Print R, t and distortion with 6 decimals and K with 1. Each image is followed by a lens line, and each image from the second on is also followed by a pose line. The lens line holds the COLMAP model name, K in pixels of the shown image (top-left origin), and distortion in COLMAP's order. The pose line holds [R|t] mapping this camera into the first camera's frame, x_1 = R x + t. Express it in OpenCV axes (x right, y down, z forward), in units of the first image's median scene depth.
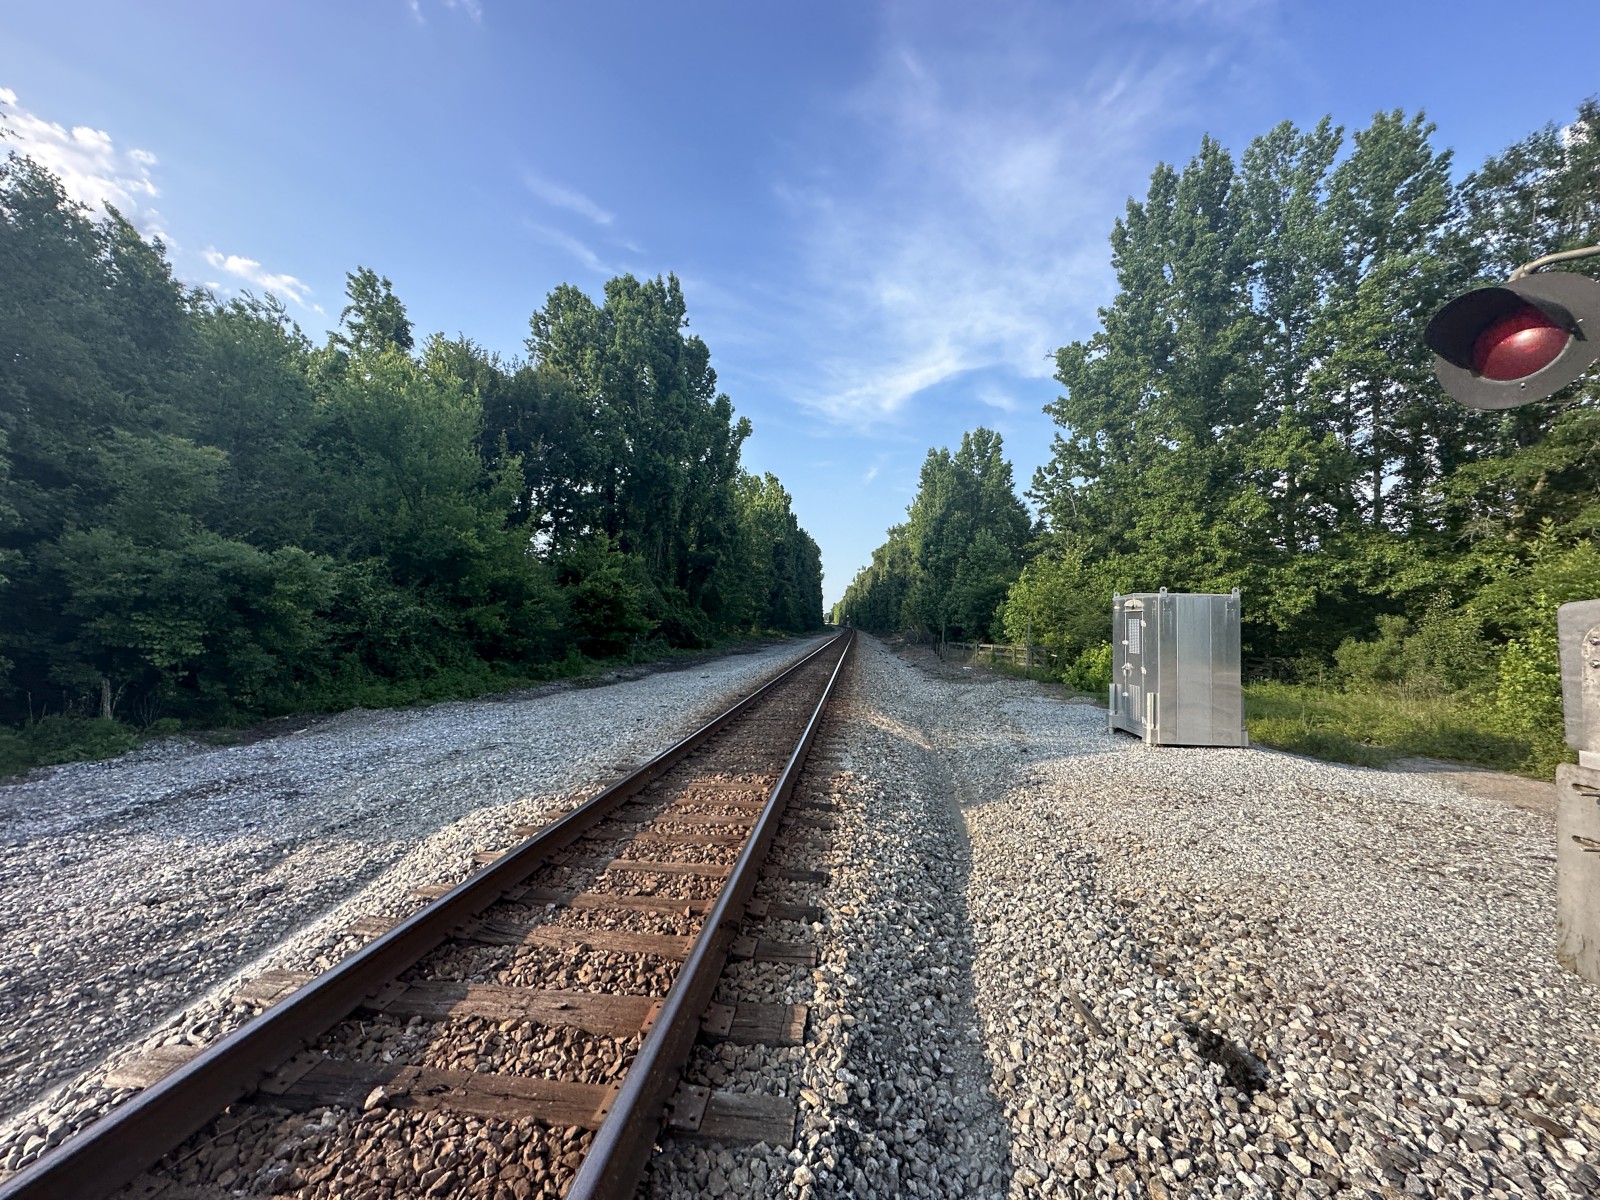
lens RADIAL K [[645.6, 0, 799.3], [0, 645.6, 601.5], [0, 0, 1]] dist [0.001607, 0.000180]
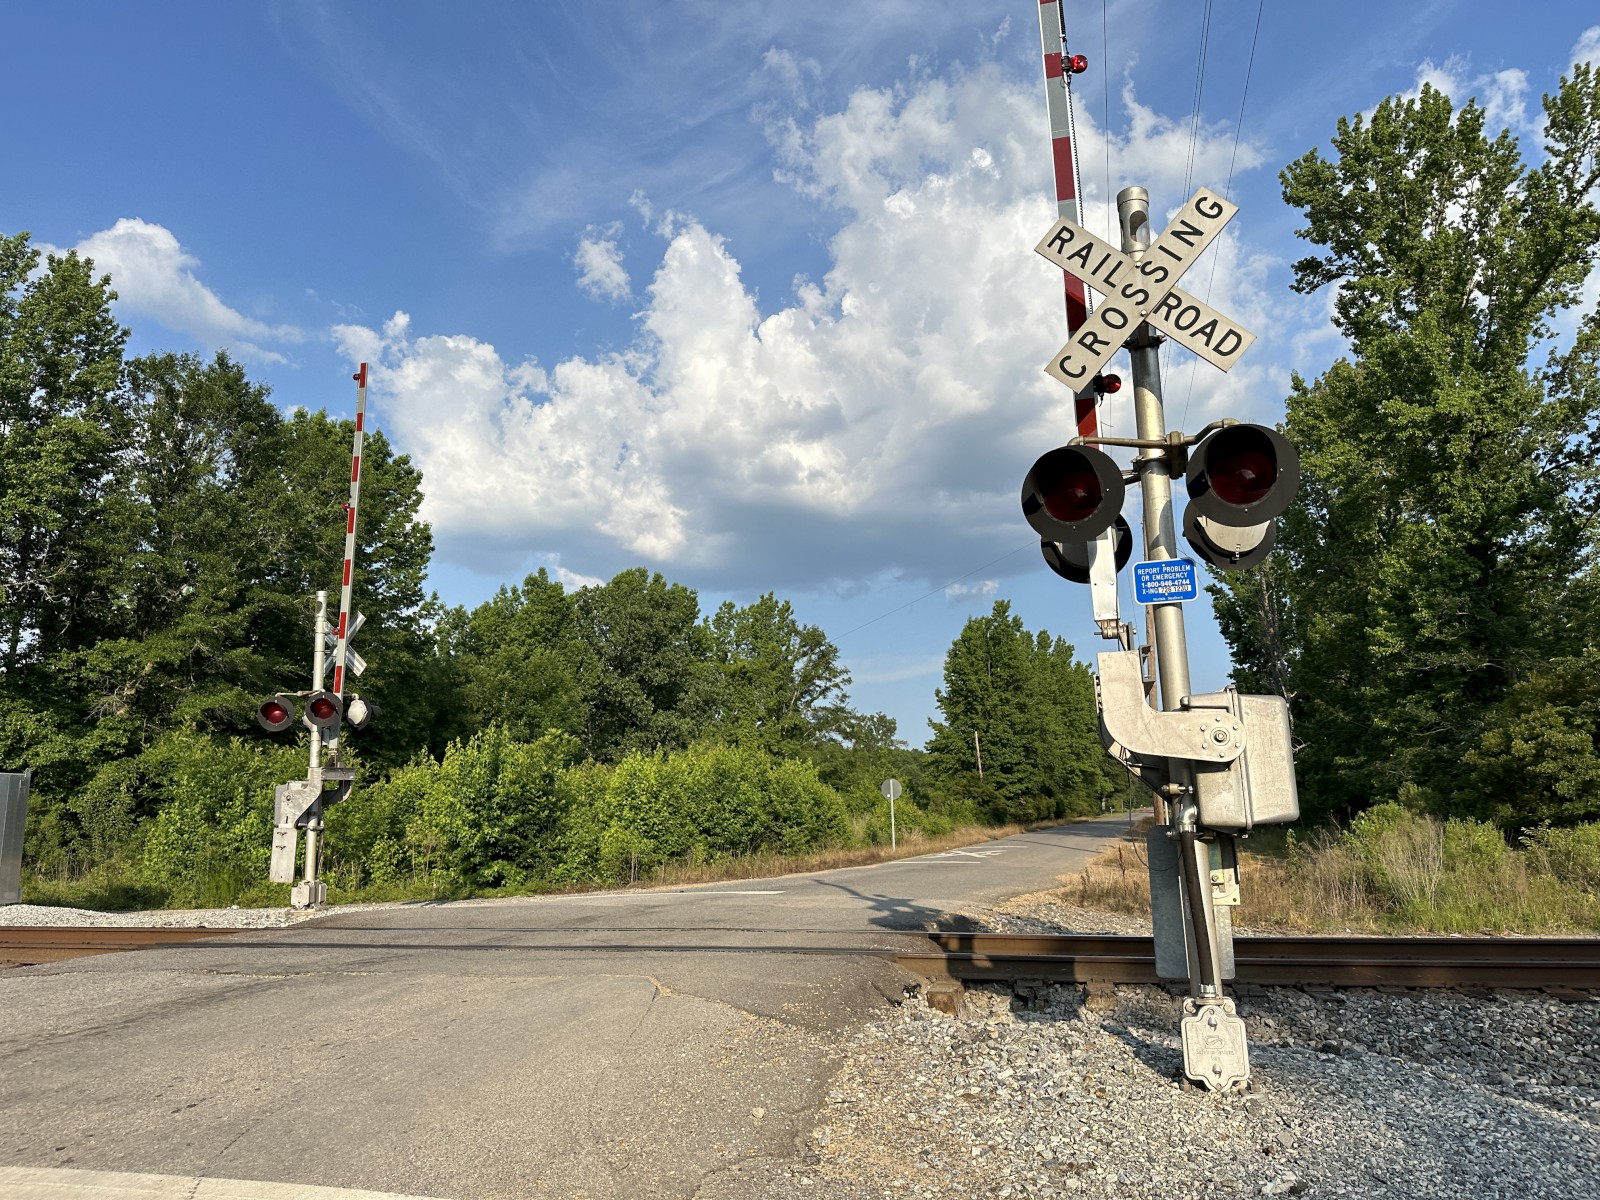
lens RADIAL K [[1106.2, 0, 800.0], [0, 1106.2, 600.0], [0, 0, 1]] dist [0.090237, -0.128436]
pose [[0.142632, 0.162810, 0.976293, -0.654505], [-0.011947, 0.986590, -0.162782, -0.004110], [-0.989704, 0.011554, 0.142665, -0.390497]]
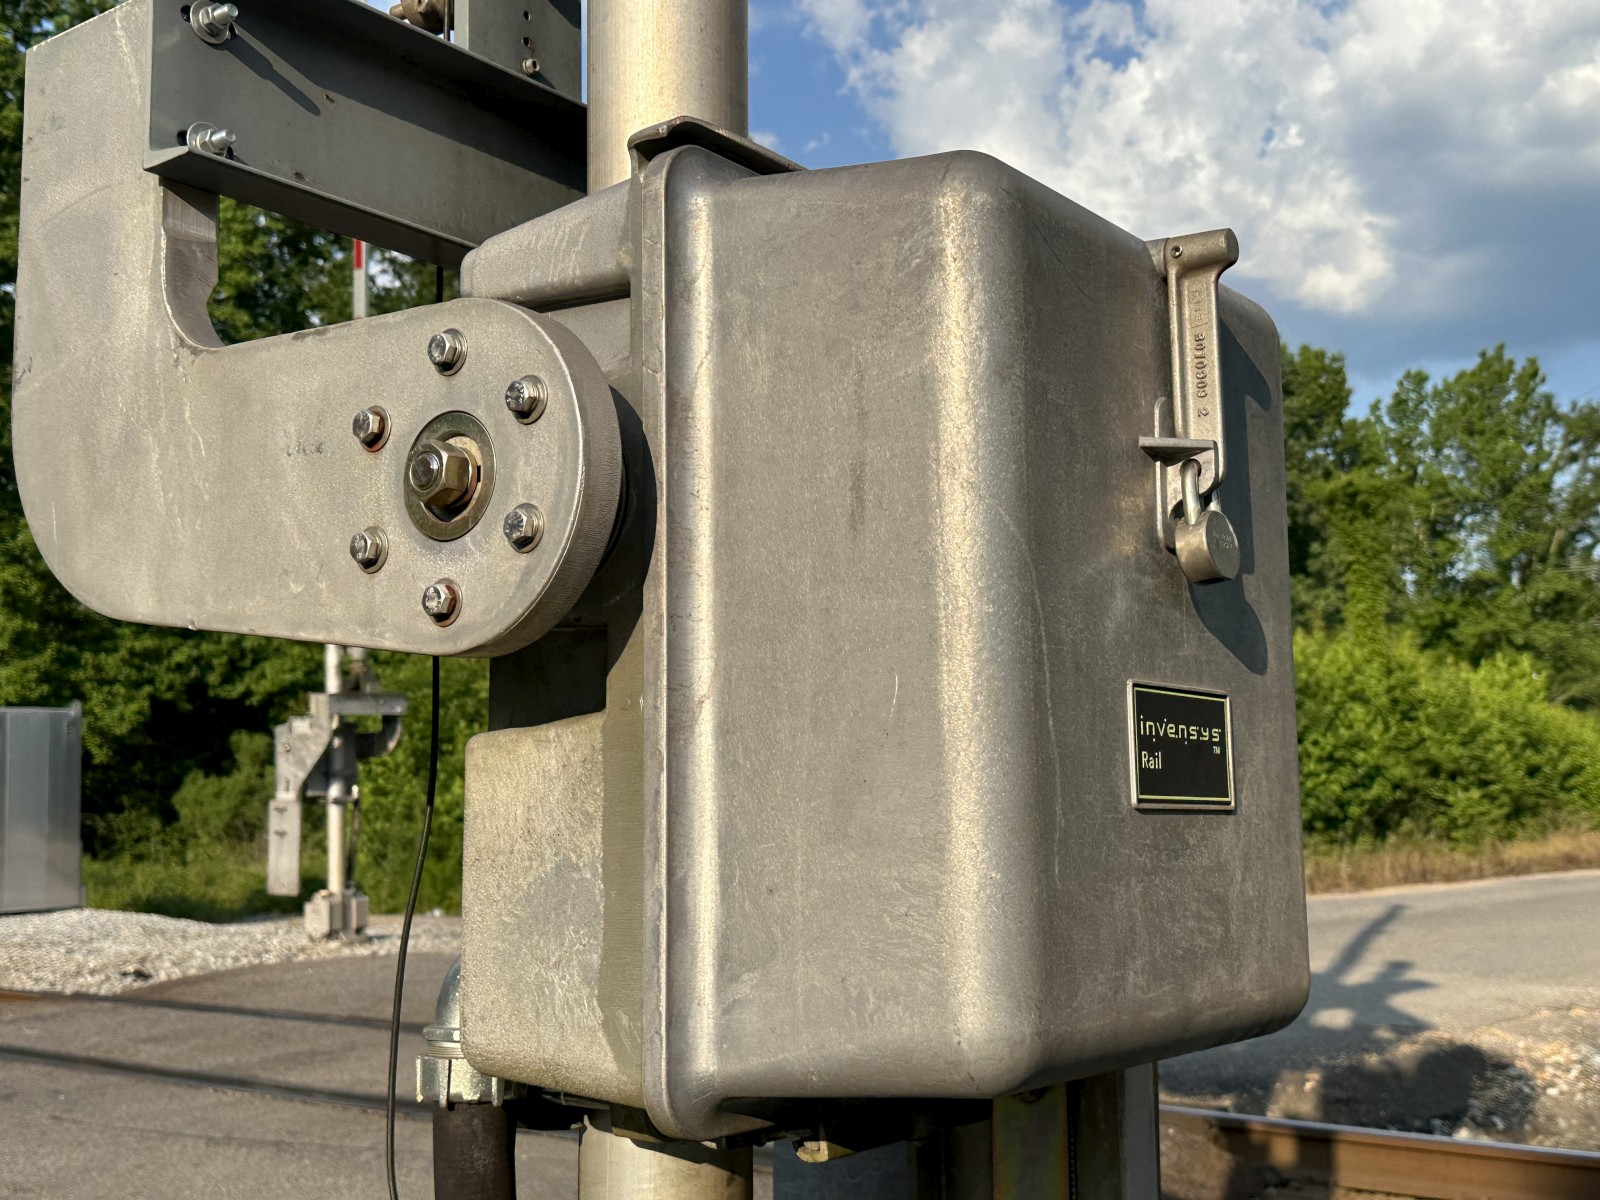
lens RADIAL K [[1842.2, 0, 773.0], [0, 1842.2, 598.2], [0, 0, 1]] dist [0.254594, -0.789626]
pose [[0.538645, 0.044564, 0.841353, -0.419308], [0.003289, 0.998481, -0.054992, -0.008923], [-0.842526, 0.032388, 0.537681, -0.496387]]
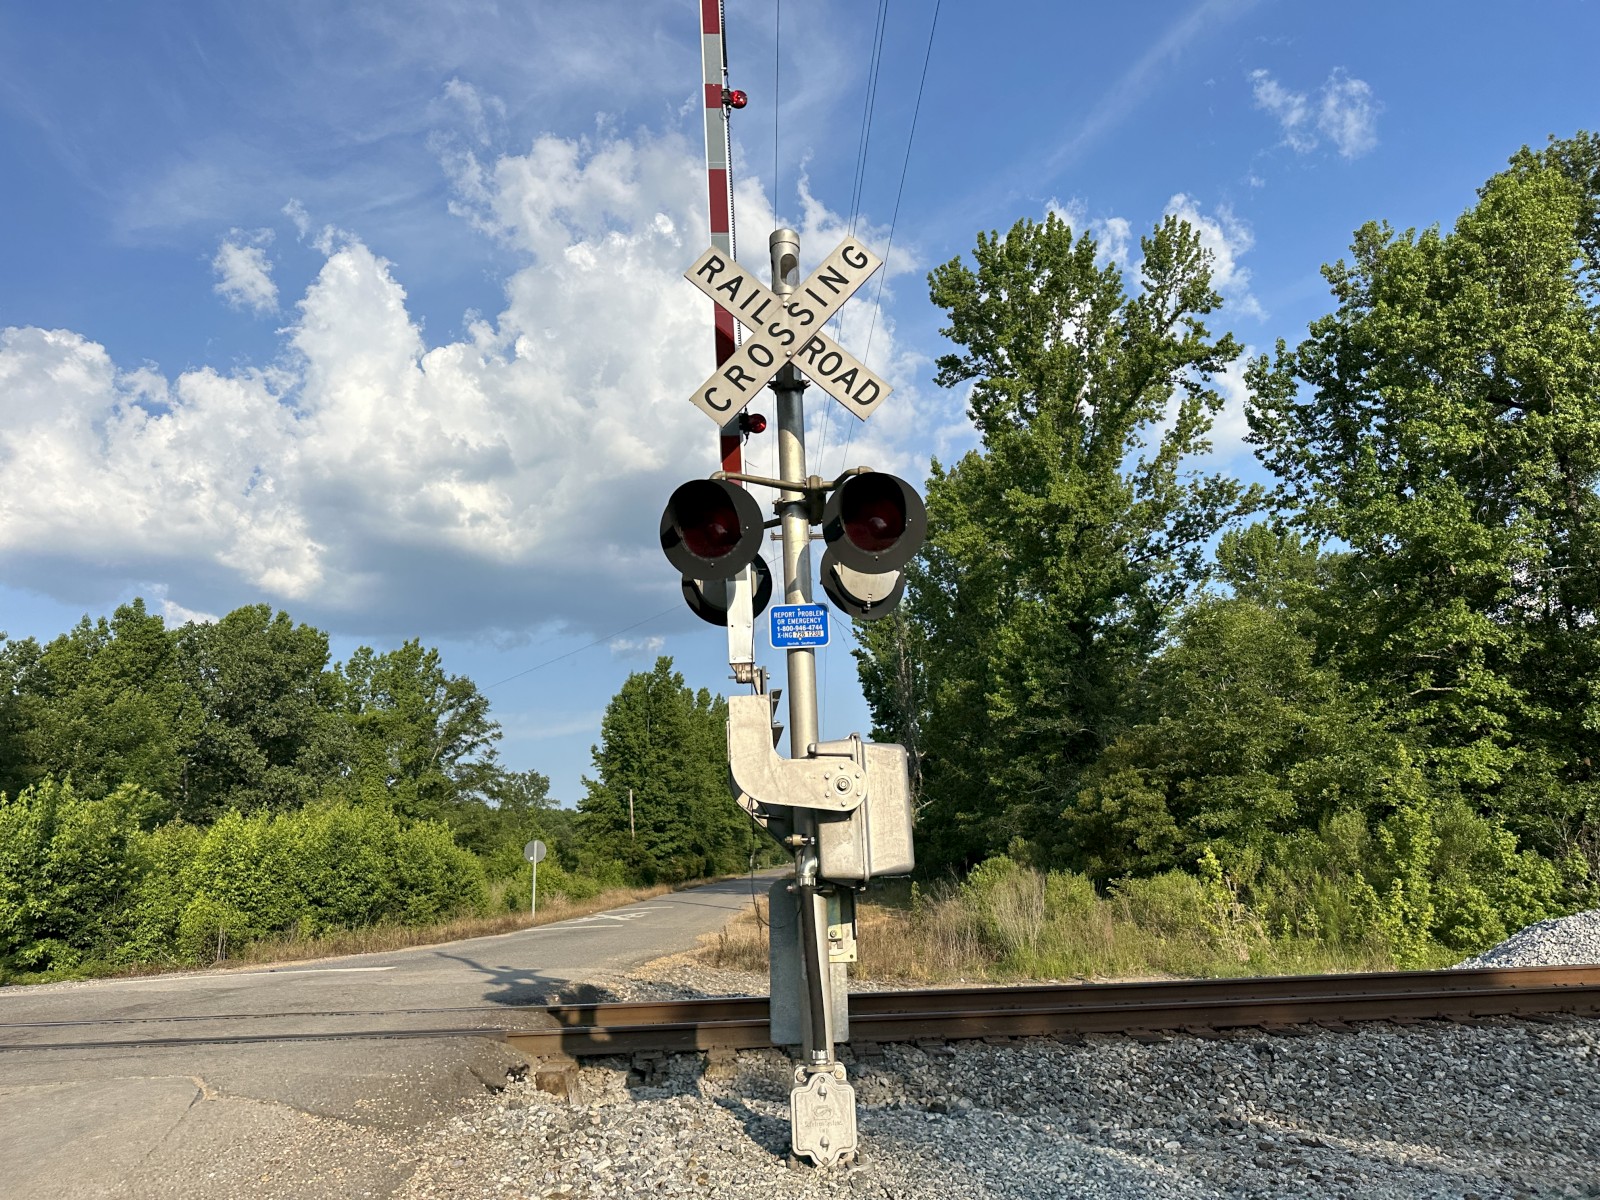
lens RADIAL K [[1114.3, 0, 805.6], [0, 1114.3, 592.6], [0, 0, 1]] dist [0.086250, -0.136379]
pose [[-0.164066, 0.217596, 0.962151, -0.634088], [-0.003770, 0.975222, -0.221195, -0.002753], [-0.986442, -0.039918, -0.159181, -0.399049]]
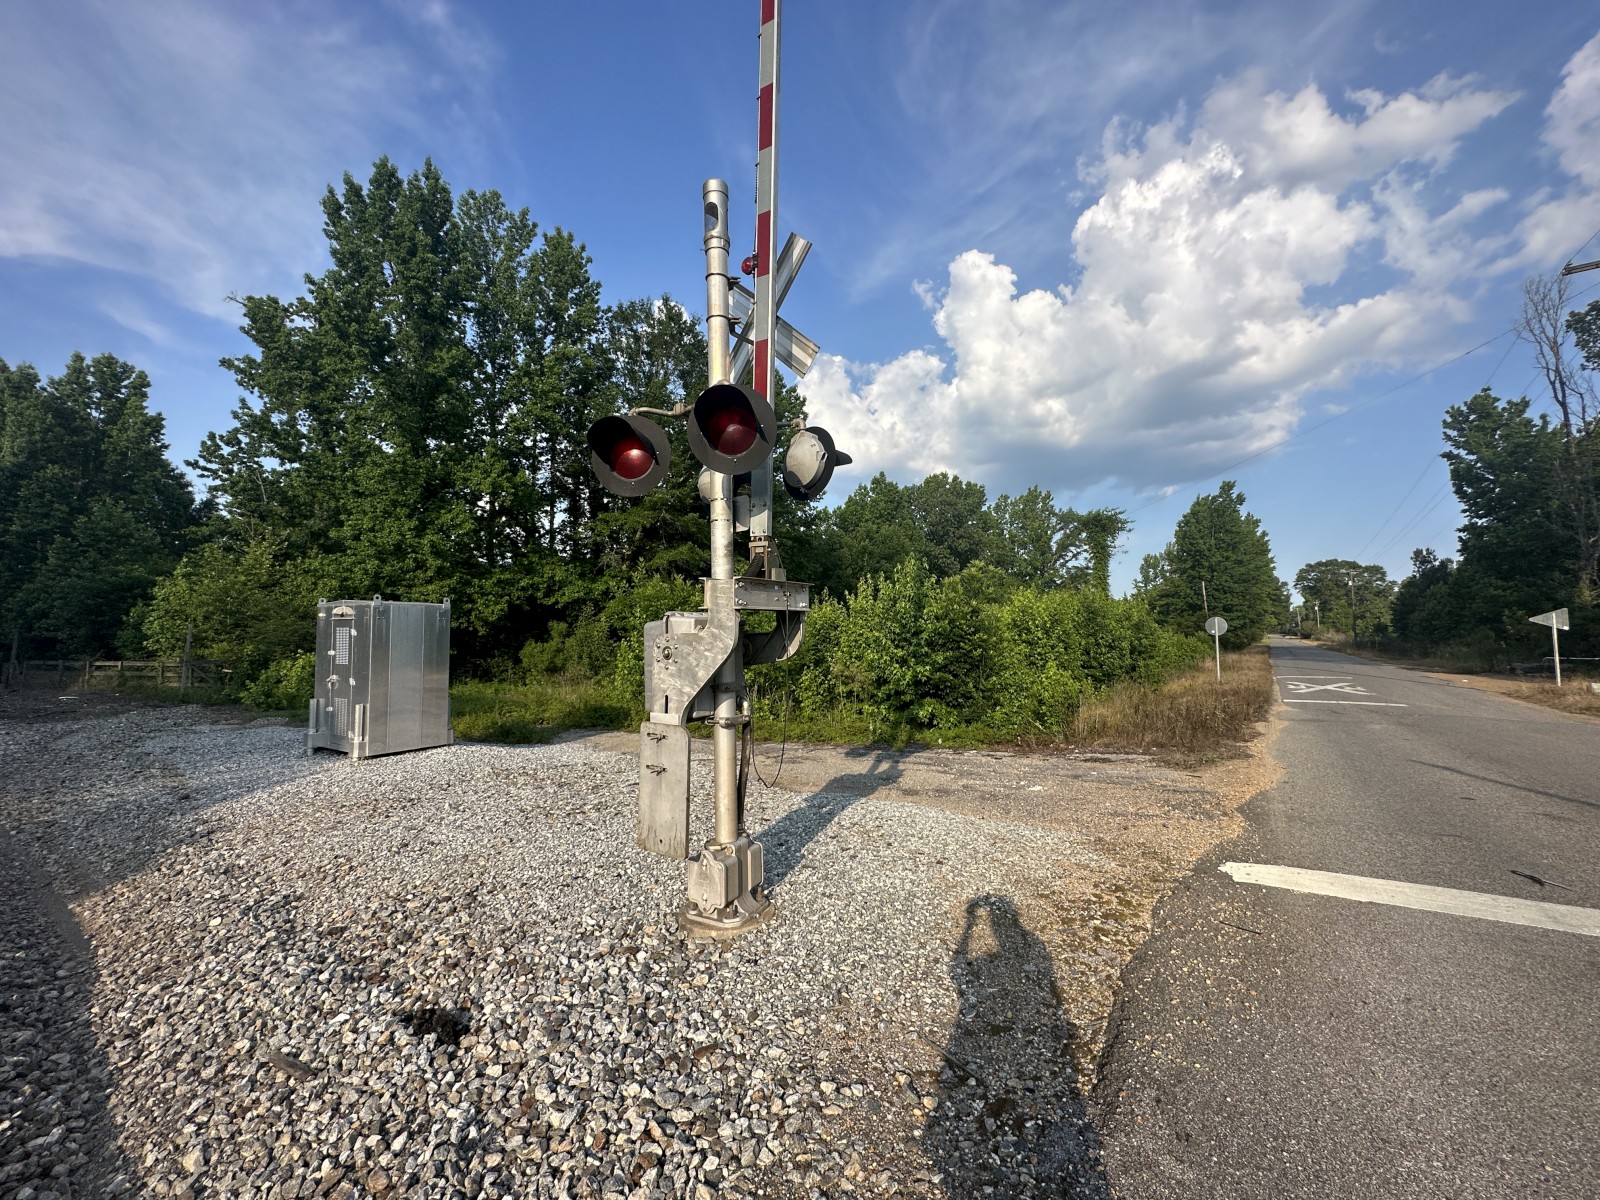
lens RADIAL K [[645.6, 0, 799.3], [0, 645.6, 601.5], [0, 0, 1]] dist [0.001607, 0.000180]
pose [[0.454354, 0.025891, 0.890445, -0.007482], [-0.018856, 0.999633, -0.019445, -0.002184], [-0.890621, -0.007956, 0.454676, -0.006815]]
